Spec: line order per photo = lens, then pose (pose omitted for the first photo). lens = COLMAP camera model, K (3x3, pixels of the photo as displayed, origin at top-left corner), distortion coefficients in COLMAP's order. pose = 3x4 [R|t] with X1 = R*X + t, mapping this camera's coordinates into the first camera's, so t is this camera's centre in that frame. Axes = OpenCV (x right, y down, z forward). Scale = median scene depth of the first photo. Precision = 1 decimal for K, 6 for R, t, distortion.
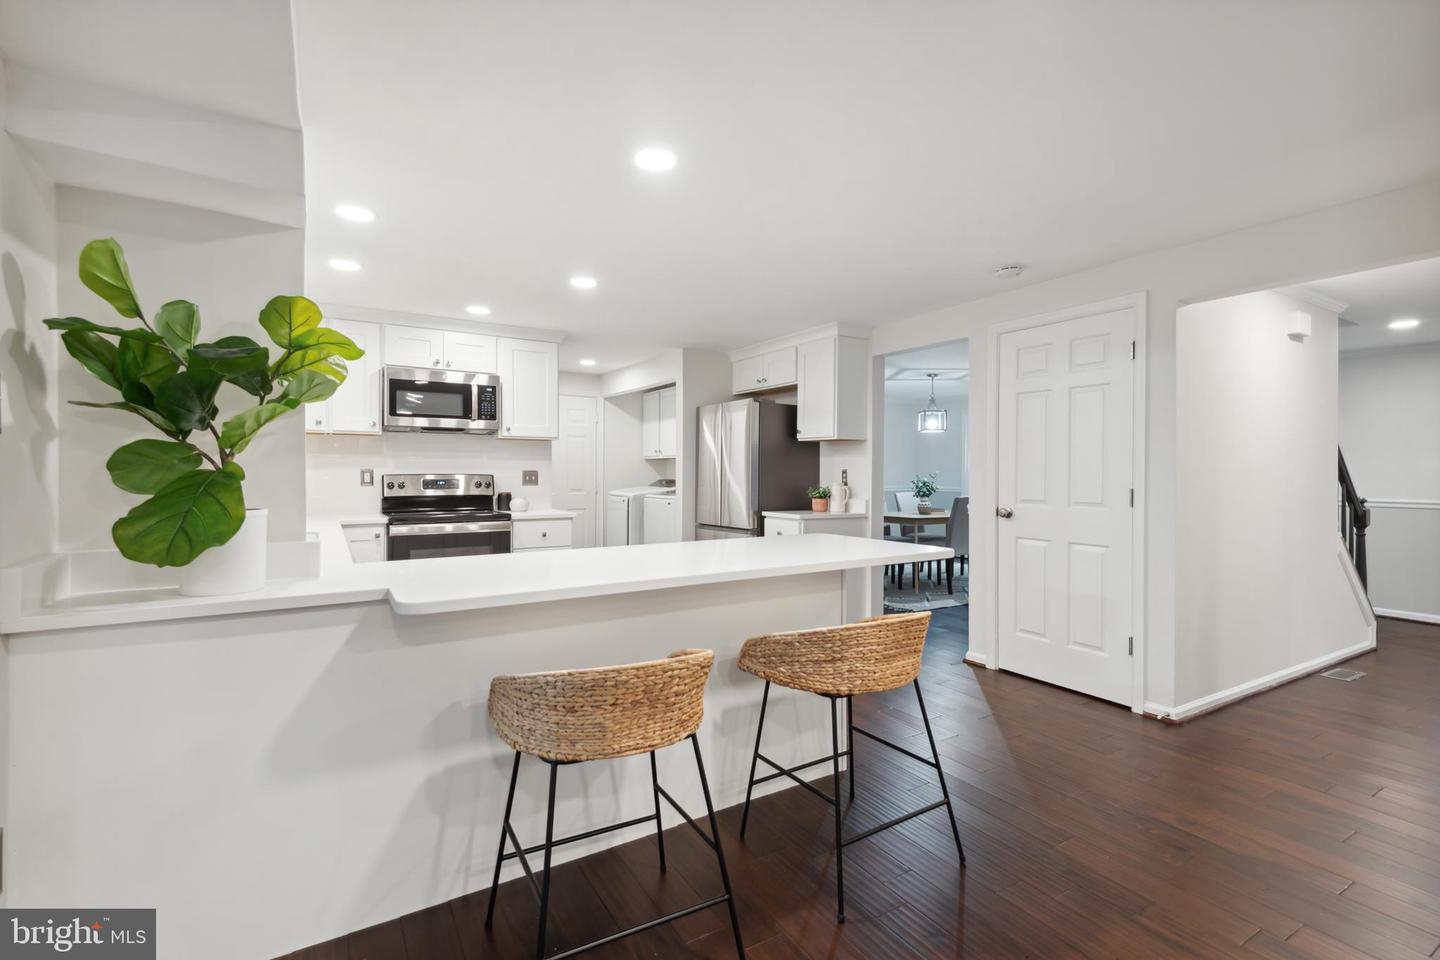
lens RADIAL K [[654.6, 0, 717.6], [0, 654.6, 477.8], [0, 0, 1]] dist [0.026694, -0.009426]
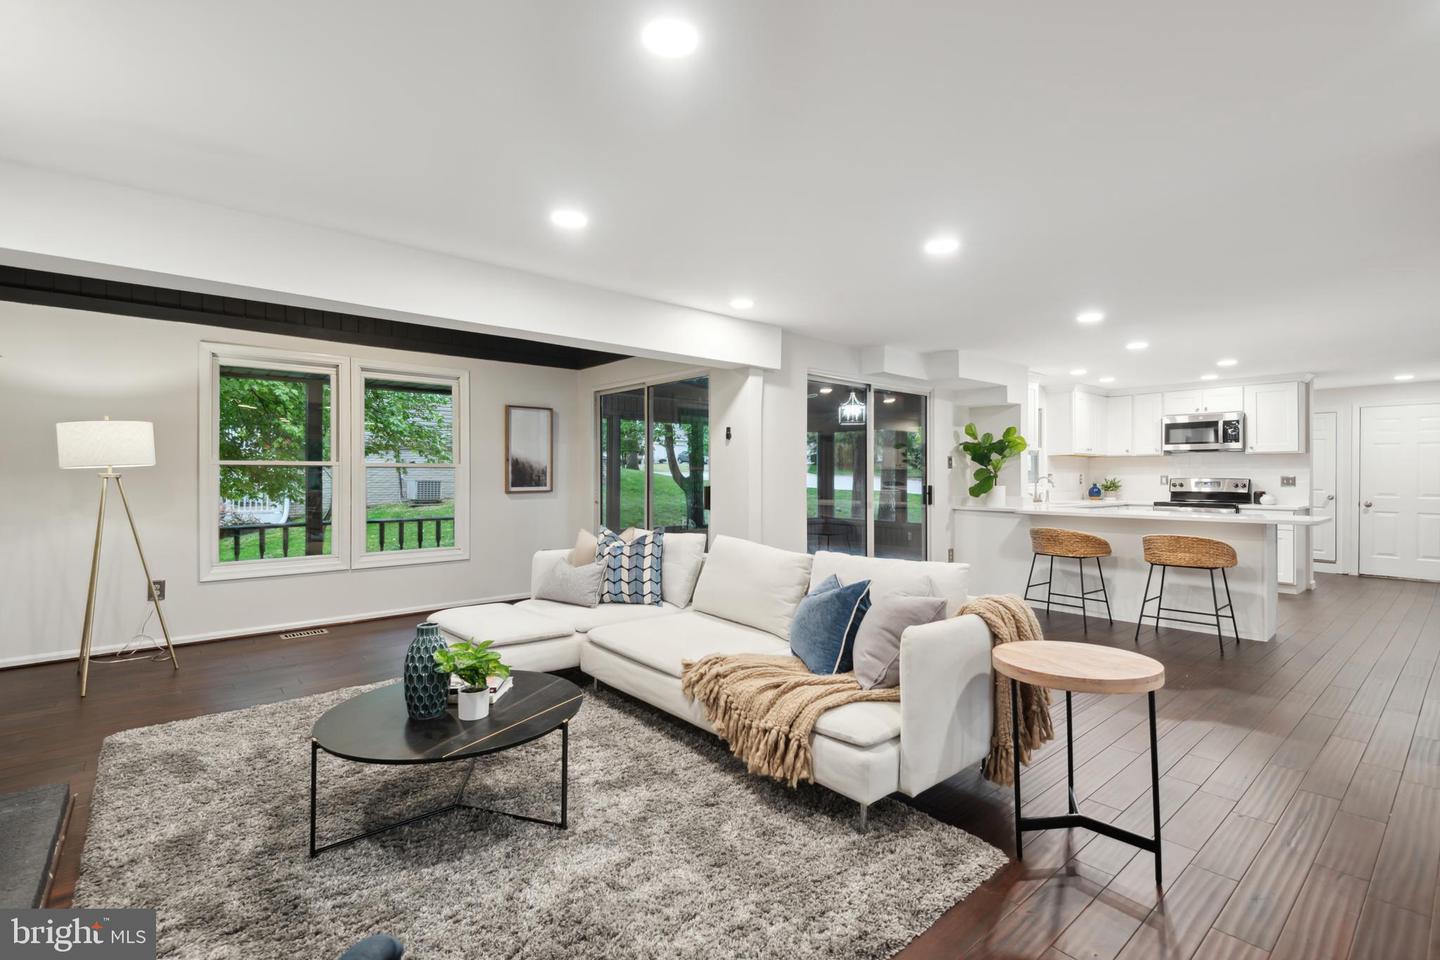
lens RADIAL K [[654.6, 0, 715.2], [0, 654.6, 471.5], [0, 0, 1]] dist [0.026694, -0.009426]
pose [[0.166519, -0.008706, -0.986000, 0.937018], [-0.012466, 0.999863, -0.010934, 0.010137], [0.985959, 0.014112, 0.166387, -0.423481]]
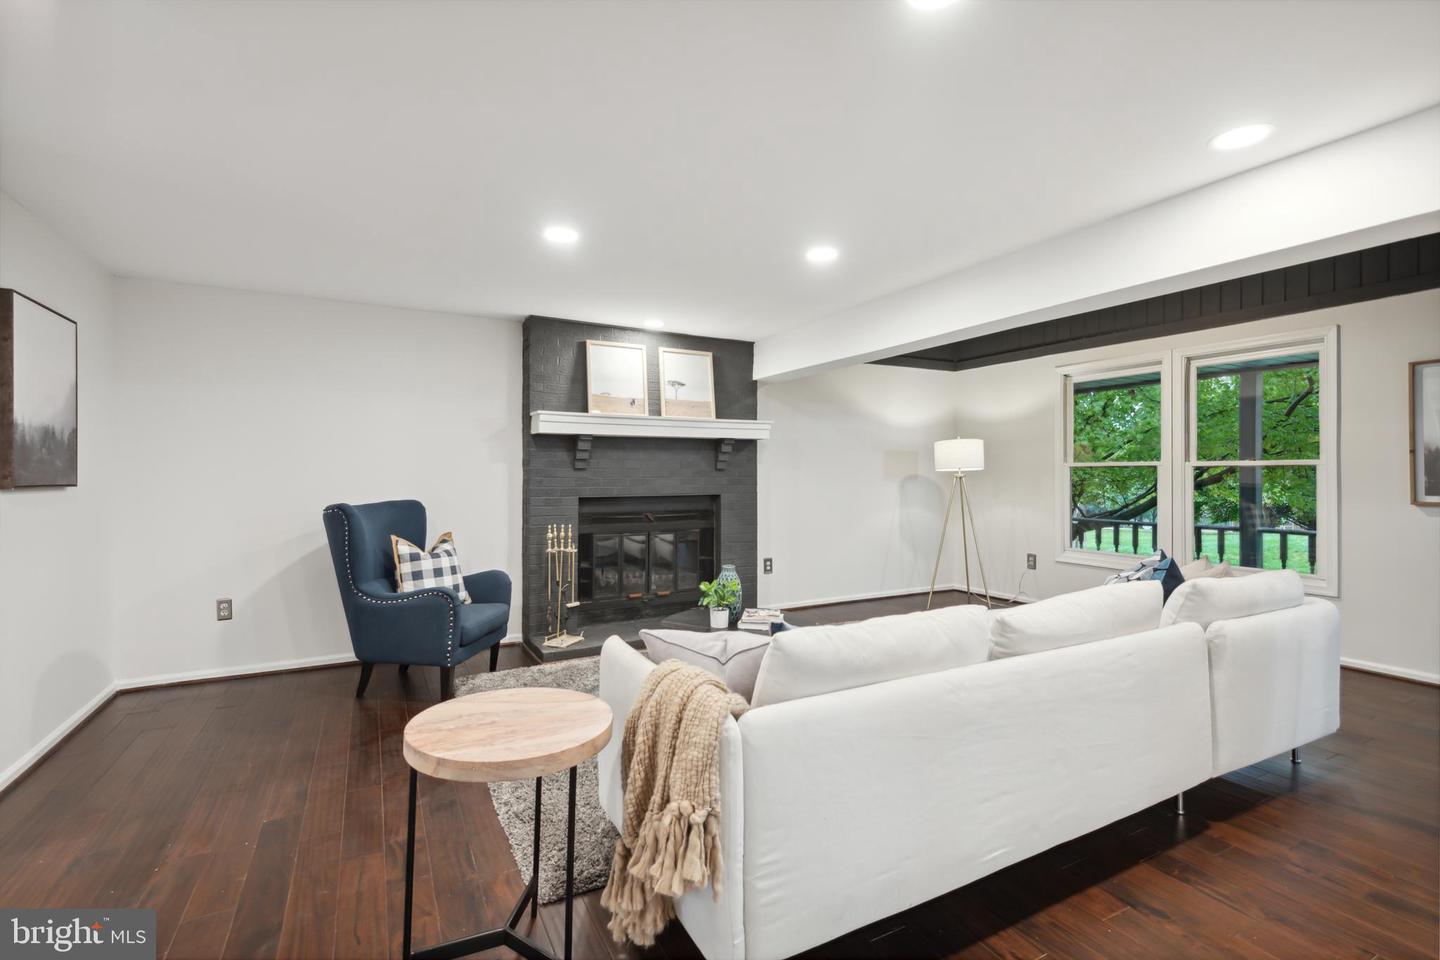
lens RADIAL K [[654.6, 0, 719.3], [0, 654.6, 470.2], [0, 0, 1]] dist [0.026694, -0.009426]
pose [[-0.998223, -0.003828, 0.059463, 0.424809], [-0.003429, 0.999971, 0.006809, -0.000153], [-0.059488, 0.006593, -0.998207, 0.203063]]
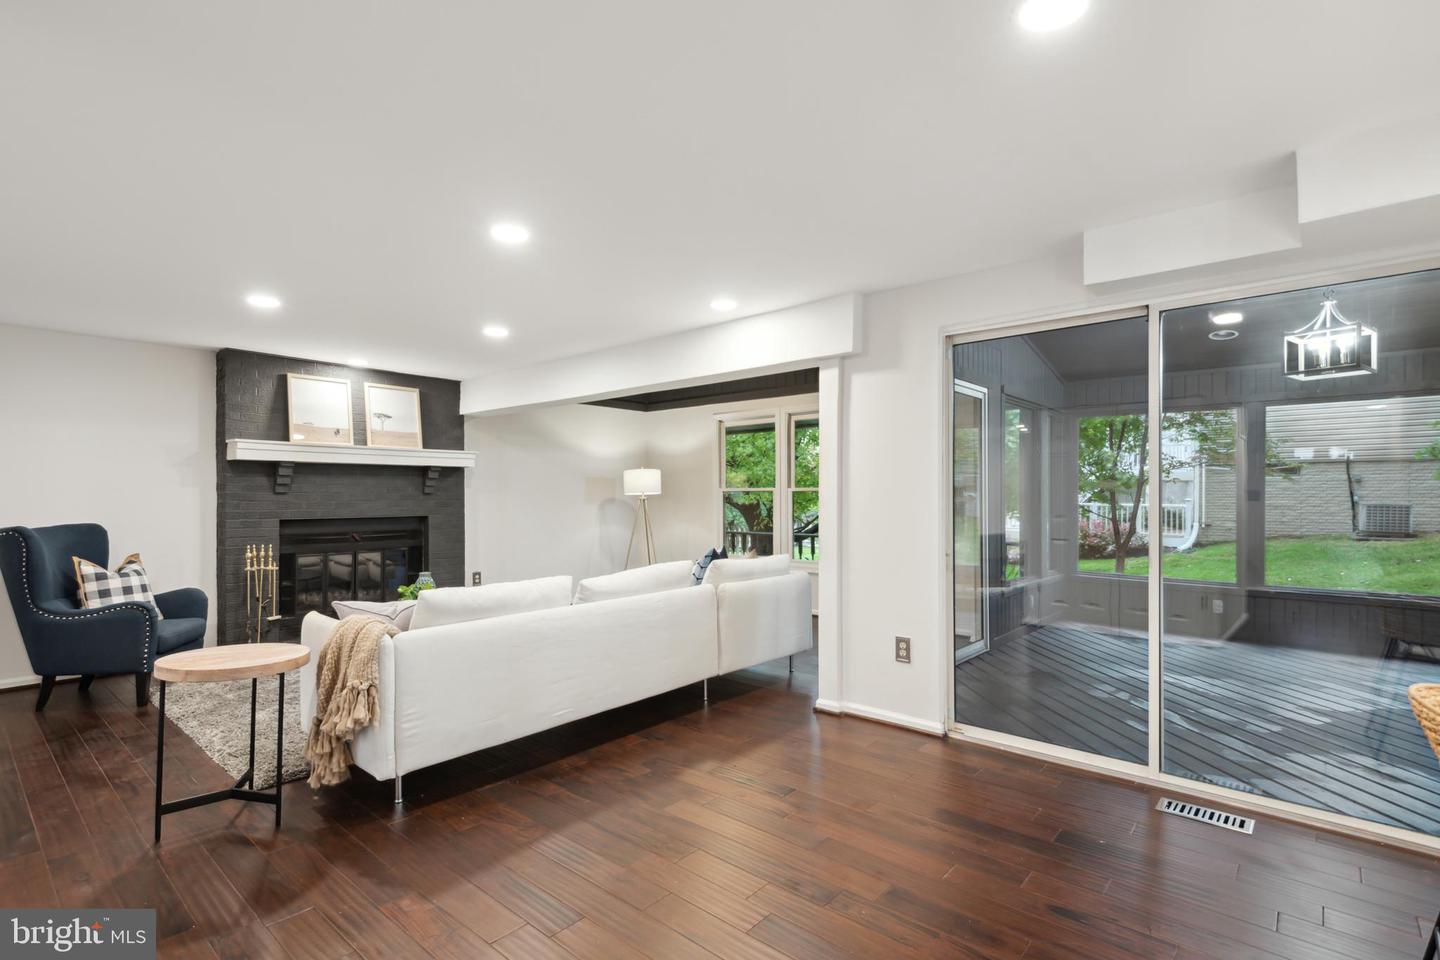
lens RADIAL K [[684.0, 0, 724.6], [0, 684.0, 501.5], [0, 0, 1]] dist [0.013809, -0.007239]
pose [[-0.953175, -0.000464, -0.302419, 0.349772], [-0.005547, 0.999857, 0.015952, -0.002499], [0.302368, 0.016882, -0.953042, 0.491288]]
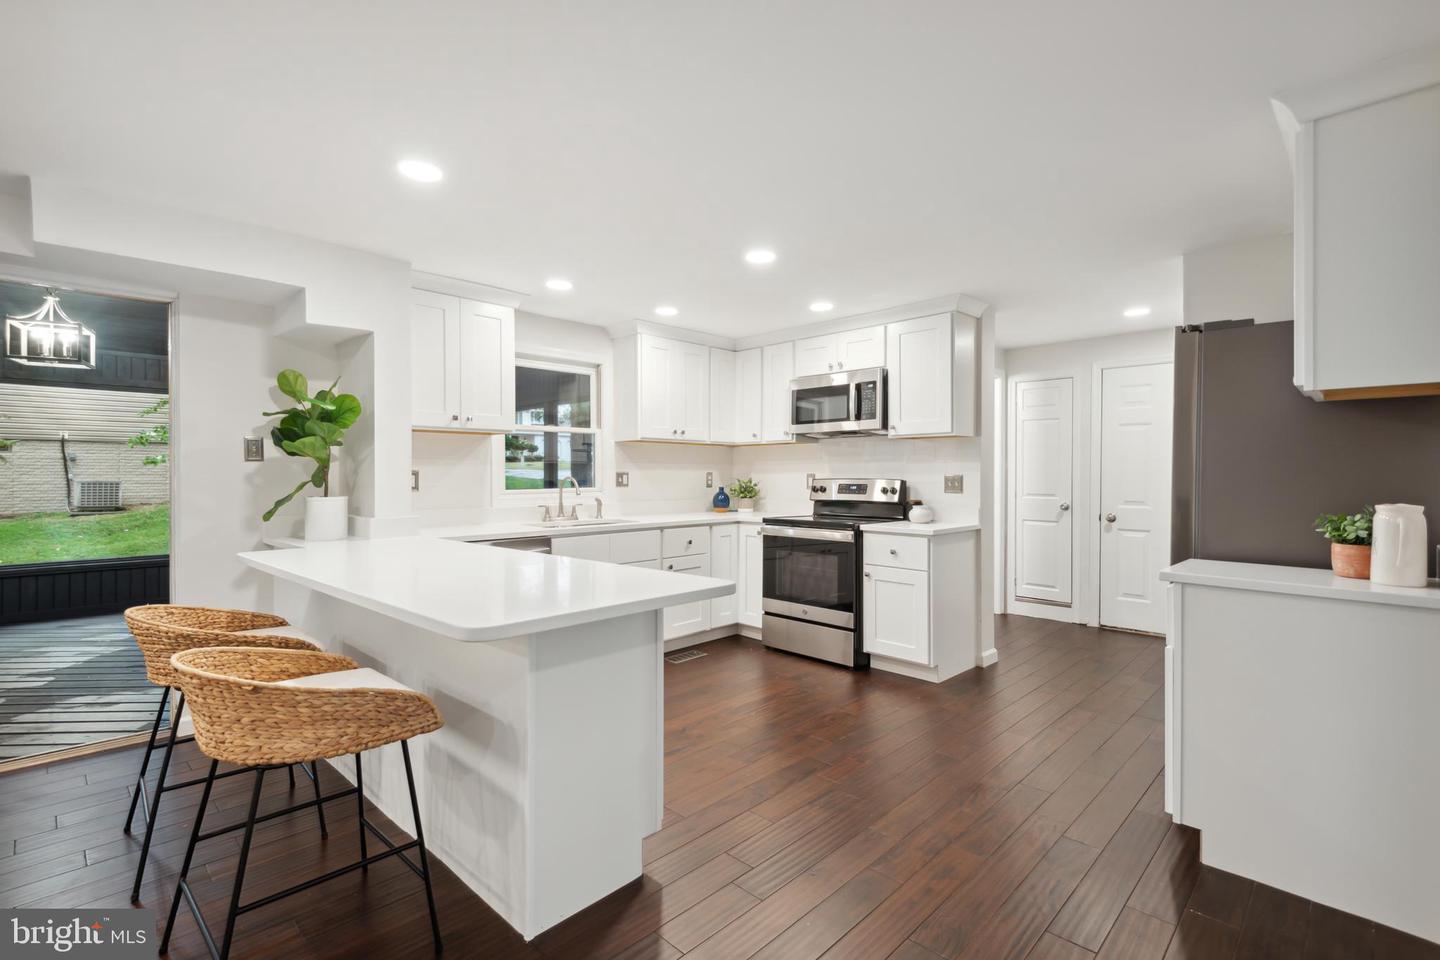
lens RADIAL K [[654.6, 0, 701.6], [0, 654.6, 473.6], [0, 0, 1]] dist [0.026694, -0.009426]
pose [[0.237918, -0.004681, -0.971274, 0.462962], [-0.011127, 0.999910, -0.007545, -0.003609], [0.971221, 0.012603, 0.237845, 0.545126]]
